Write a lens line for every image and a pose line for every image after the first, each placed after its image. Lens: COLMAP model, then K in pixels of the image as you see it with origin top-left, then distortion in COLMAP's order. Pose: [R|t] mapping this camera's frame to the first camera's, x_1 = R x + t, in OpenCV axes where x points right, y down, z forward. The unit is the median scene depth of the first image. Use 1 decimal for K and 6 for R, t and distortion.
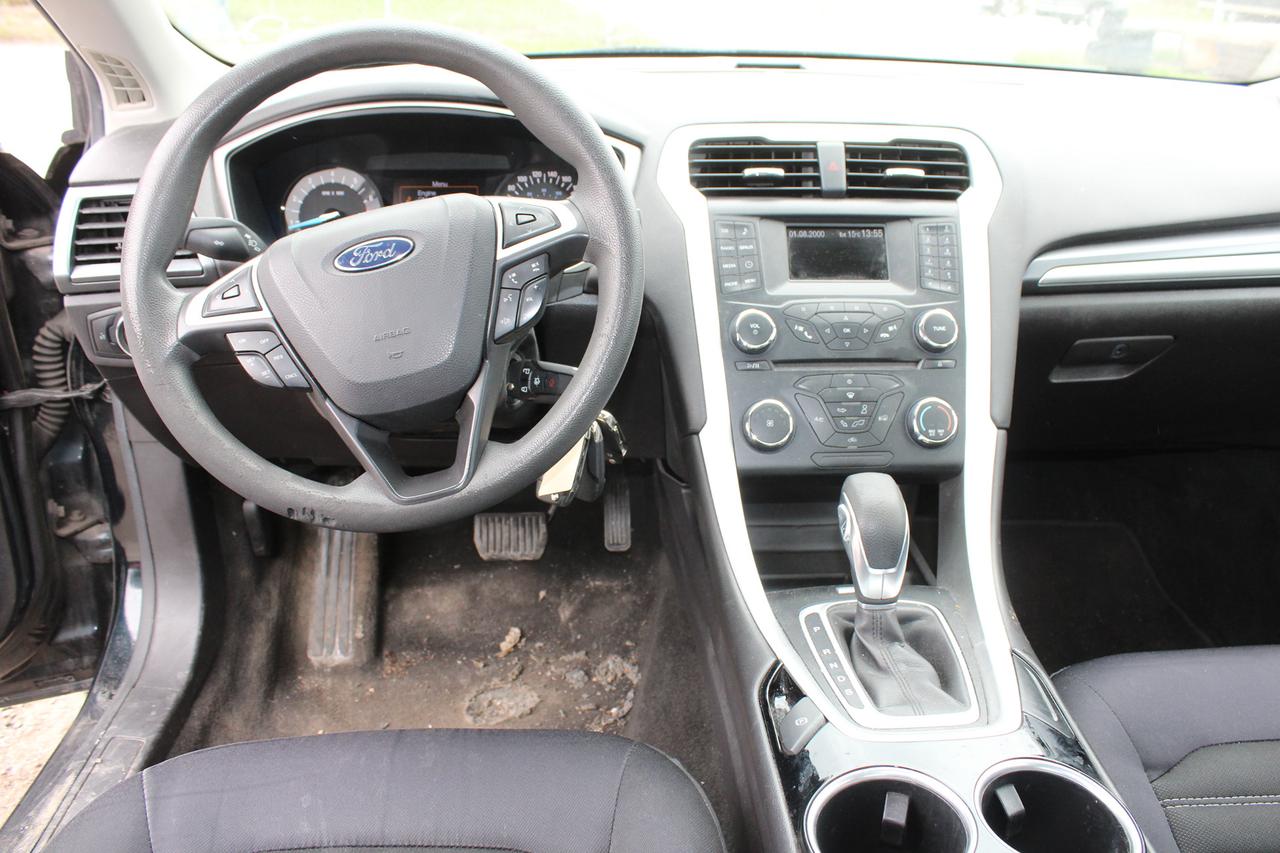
lens RADIAL K [[1053.9, 0, 652.9], [0, 1053.9, 396.9], [0, 0, 1]] dist [-0.173085, 0.137448]
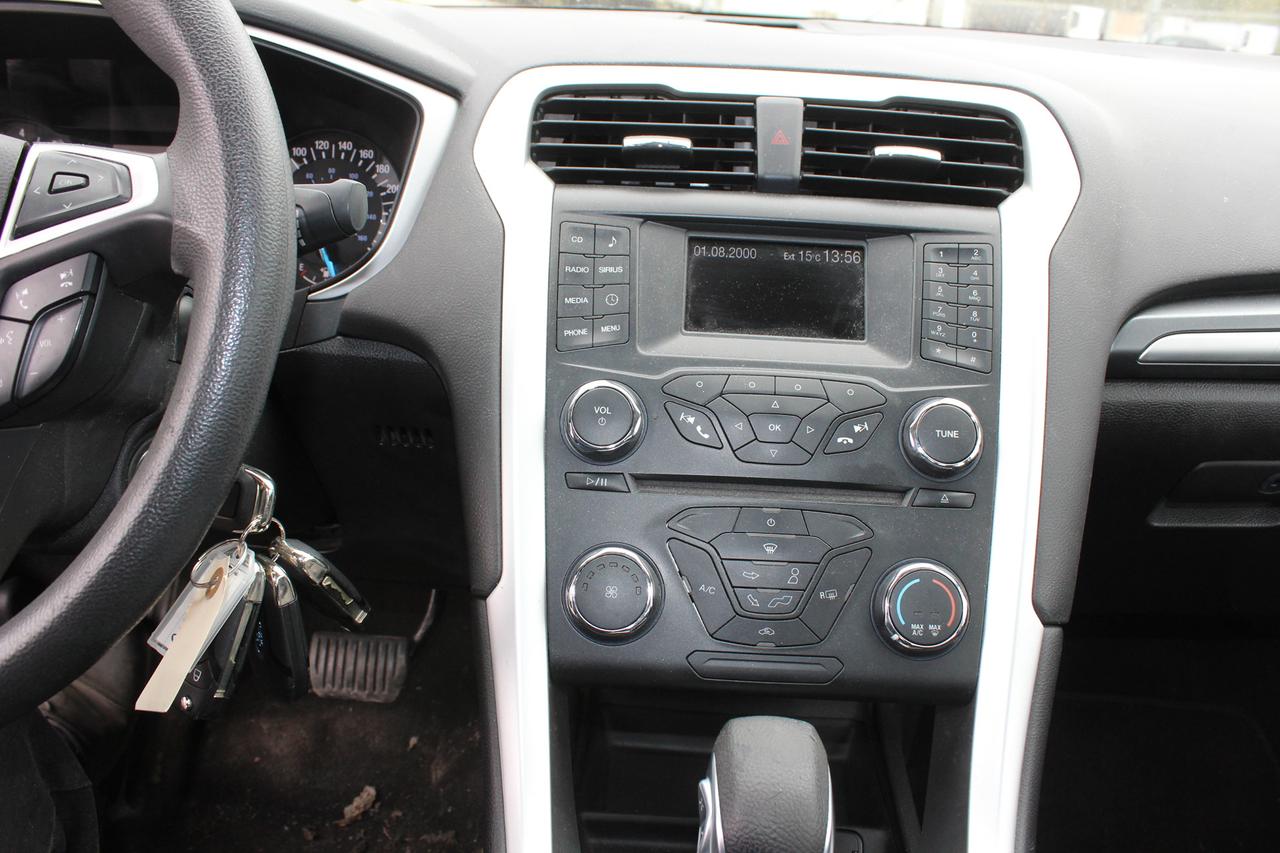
lens RADIAL K [[1063.4, 0, 638.2], [0, 1063.4, 407.3], [0, 0, 1]] dist [-0.172951, 0.134224]
pose [[0.993944, 0.060636, -0.091640, 0.158329], [-0.063689, 0.997496, -0.030758, -0.050512], [0.089546, 0.036408, 0.995317, 0.424217]]
